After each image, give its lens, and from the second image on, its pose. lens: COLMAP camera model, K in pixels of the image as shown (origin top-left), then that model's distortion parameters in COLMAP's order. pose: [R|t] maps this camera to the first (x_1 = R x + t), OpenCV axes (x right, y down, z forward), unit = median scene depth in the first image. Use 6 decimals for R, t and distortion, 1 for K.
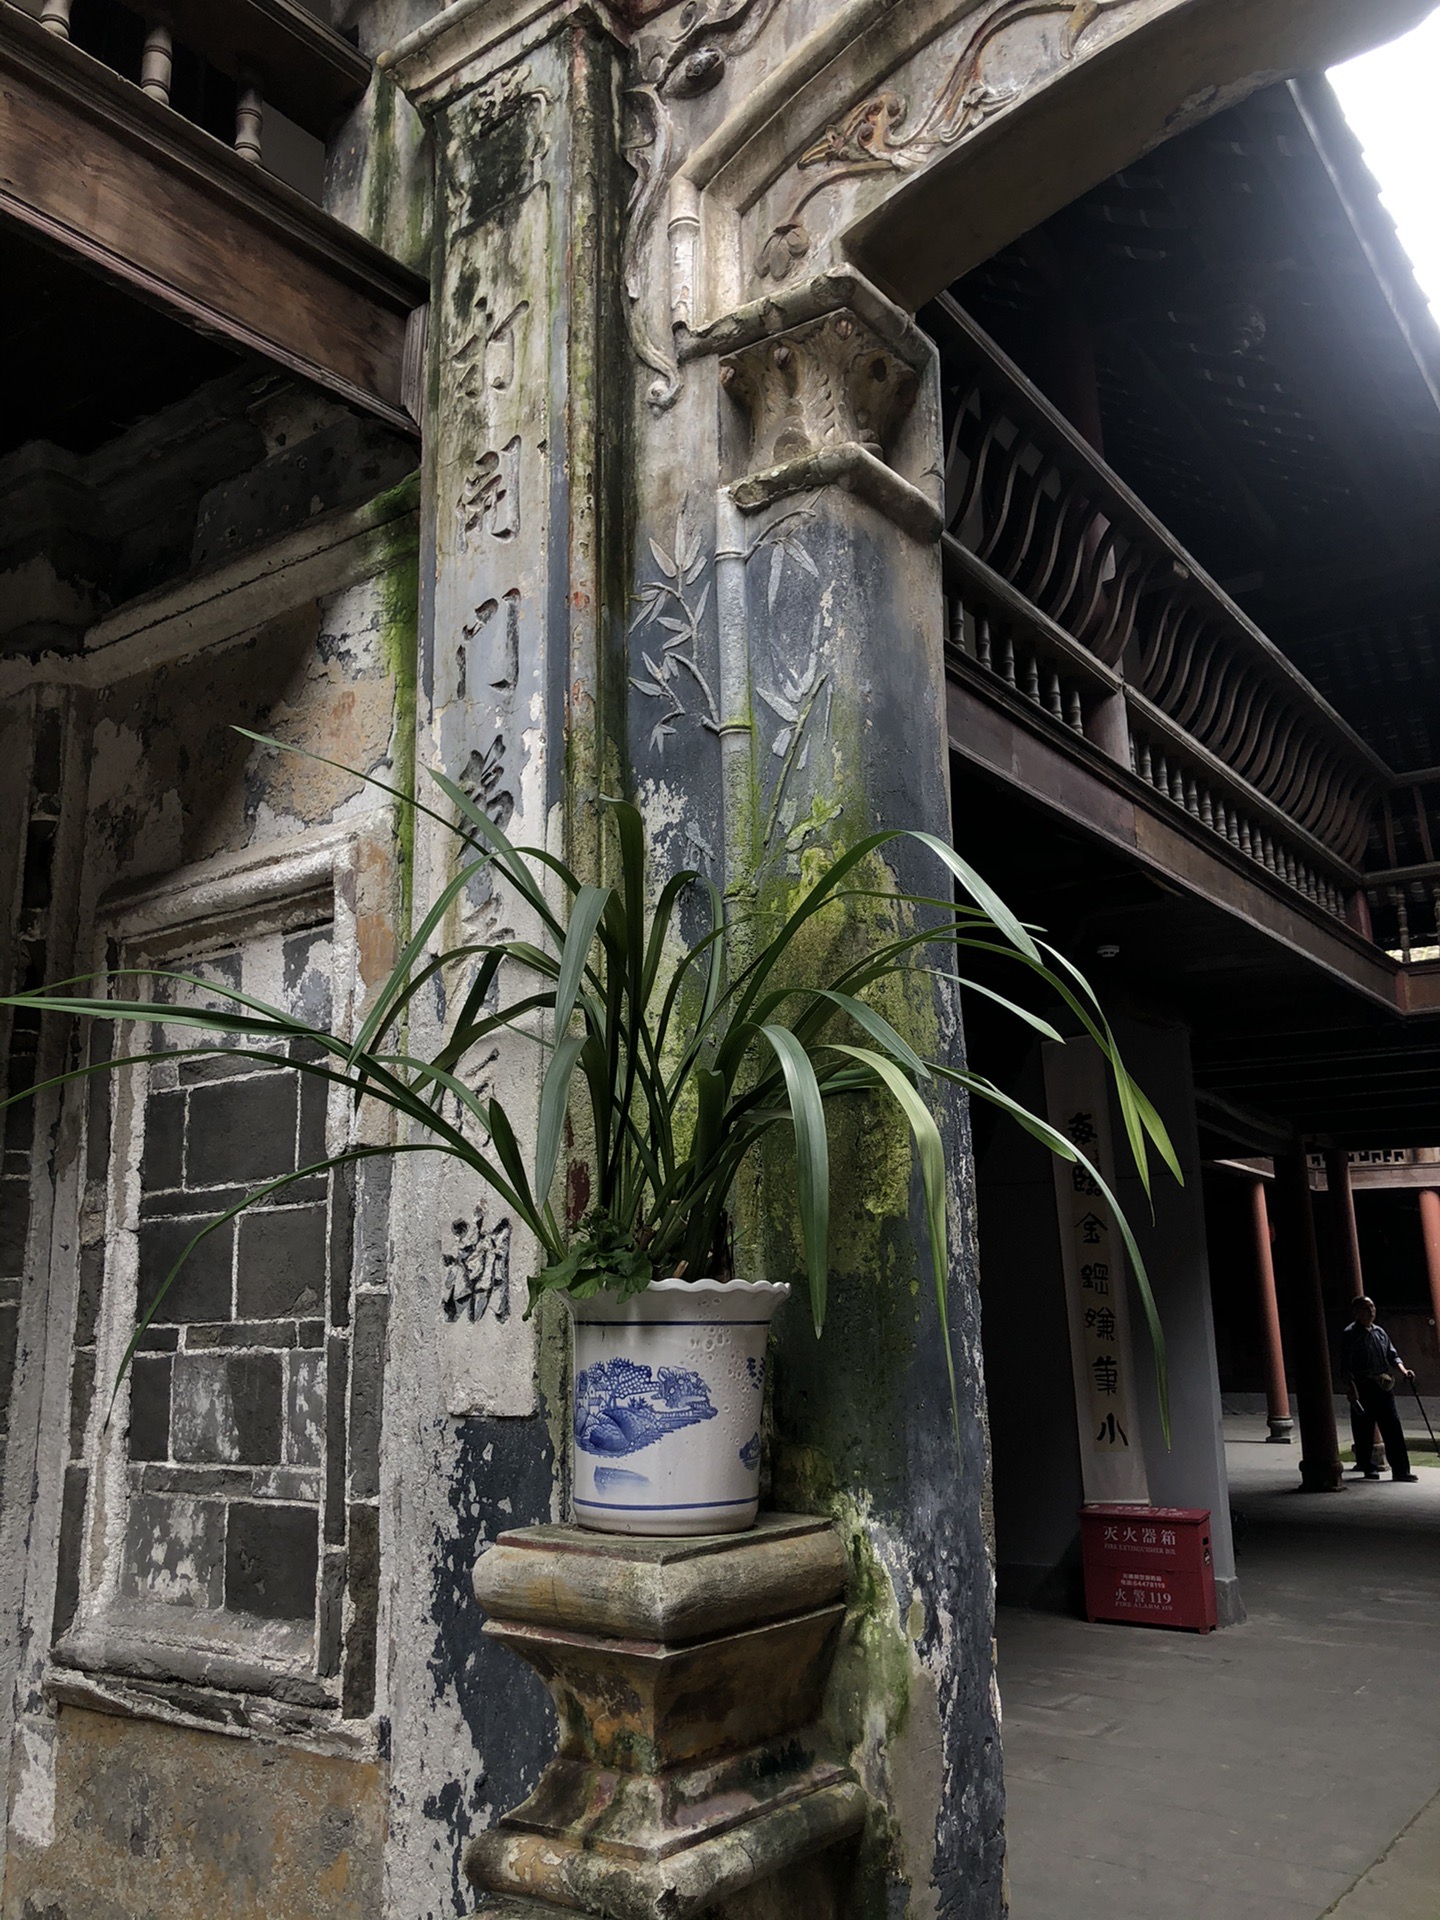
lens RADIAL K [[1580.0, 0, 756.5], [0, 1580.0, 962.8], [0, 0, 1]] dist [0.034083, -0.068783]
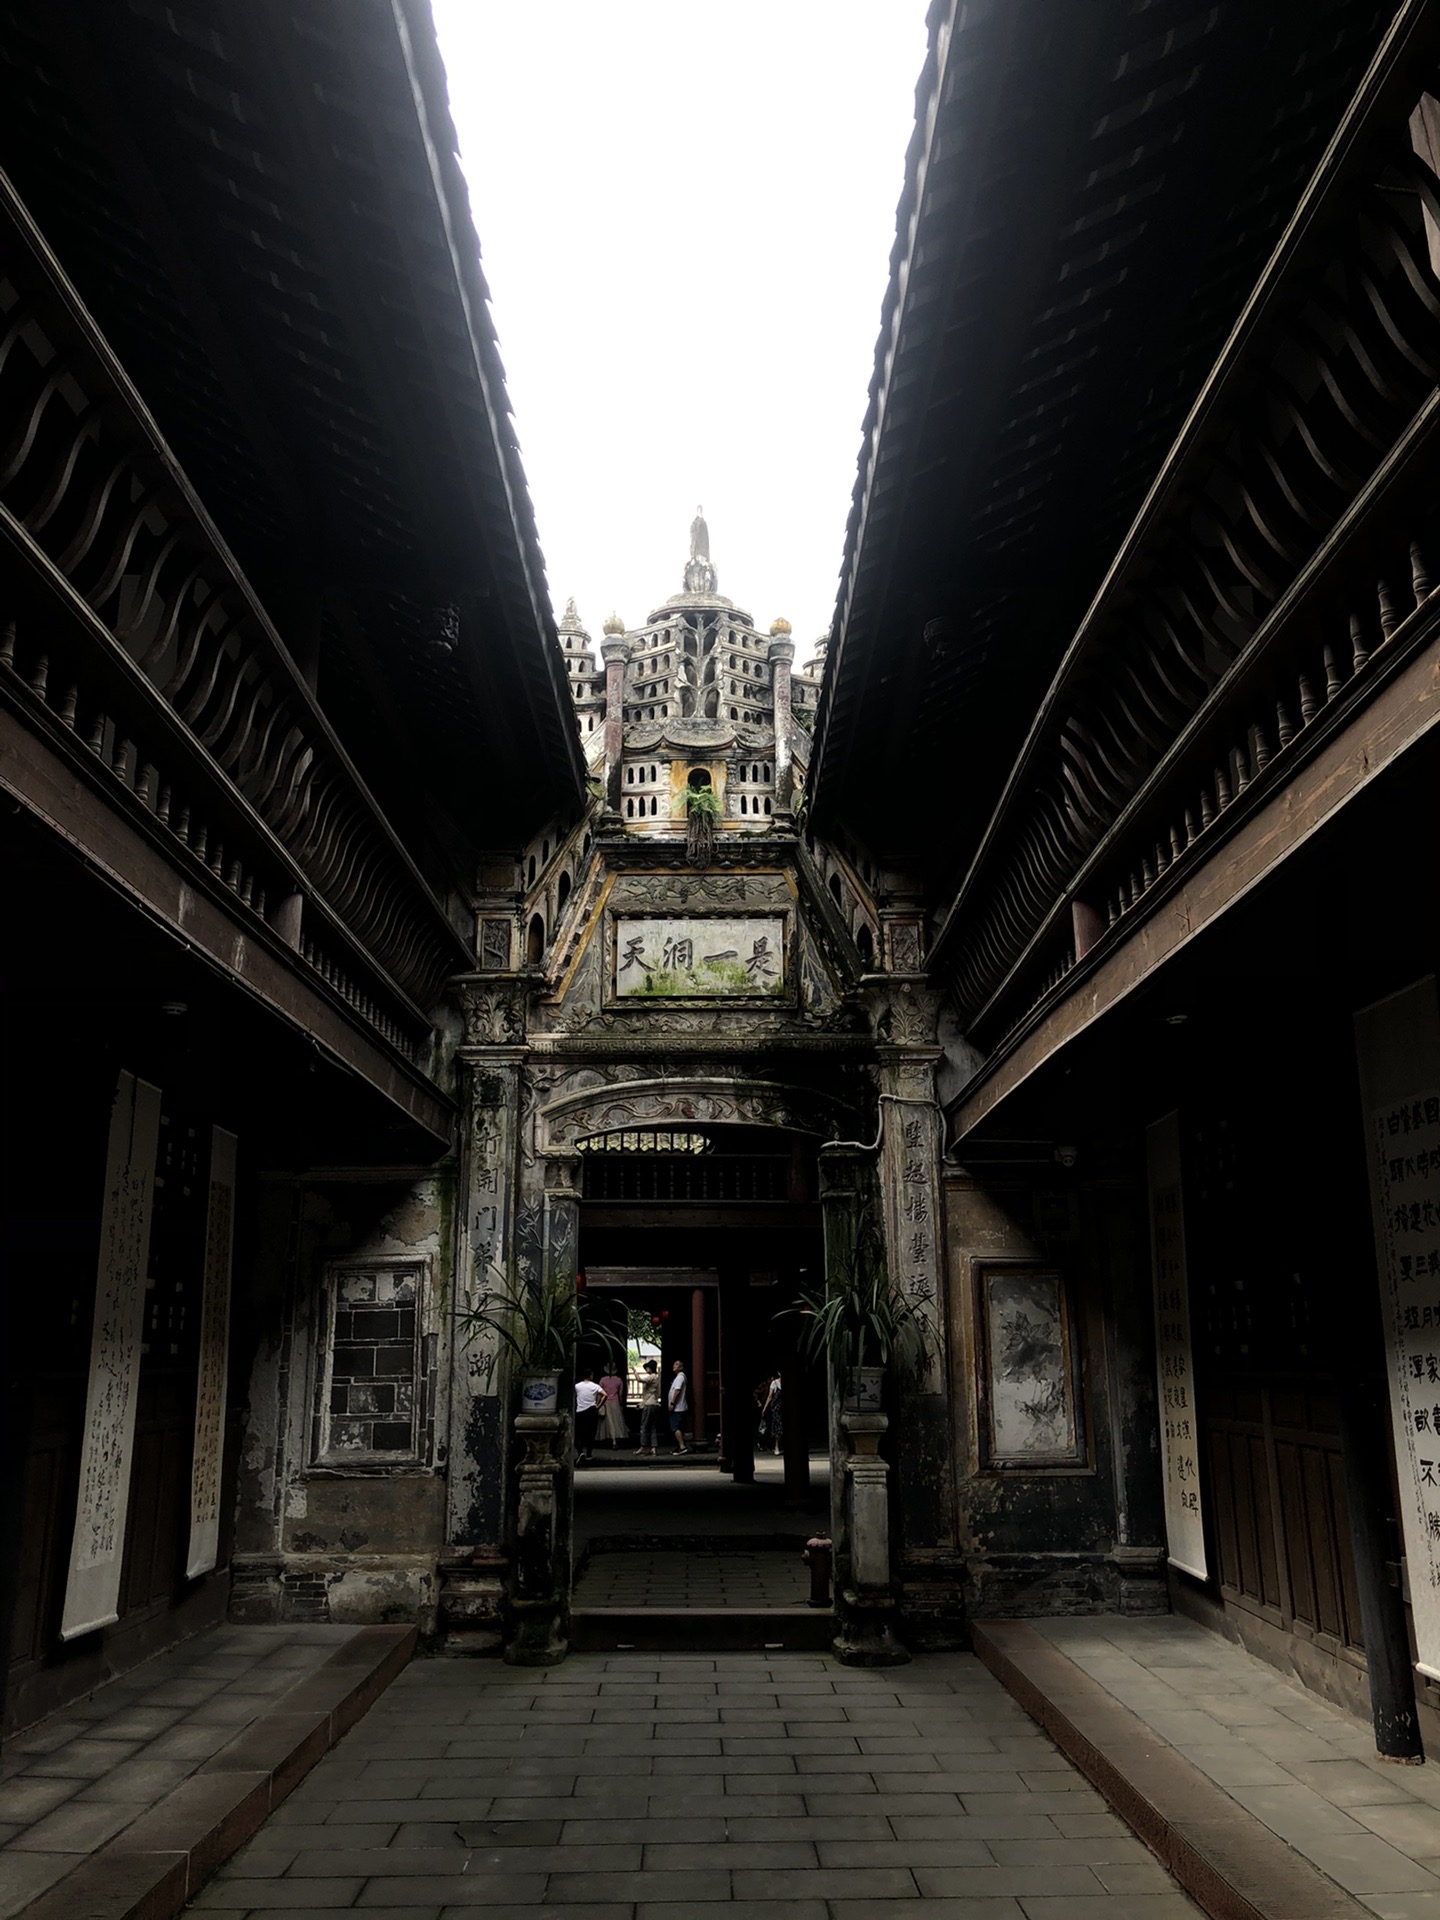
lens RADIAL K [[1565.1, 0, 746.5], [0, 1565.1, 956.2], [0, 0, 1]] dist [0.172265, -0.610641]
pose [[0.819370, 0.164409, 0.549184, -1.980811], [-0.134908, 0.986388, -0.094015, -0.571441], [-0.557165, 0.002944, 0.830396, -2.858440]]
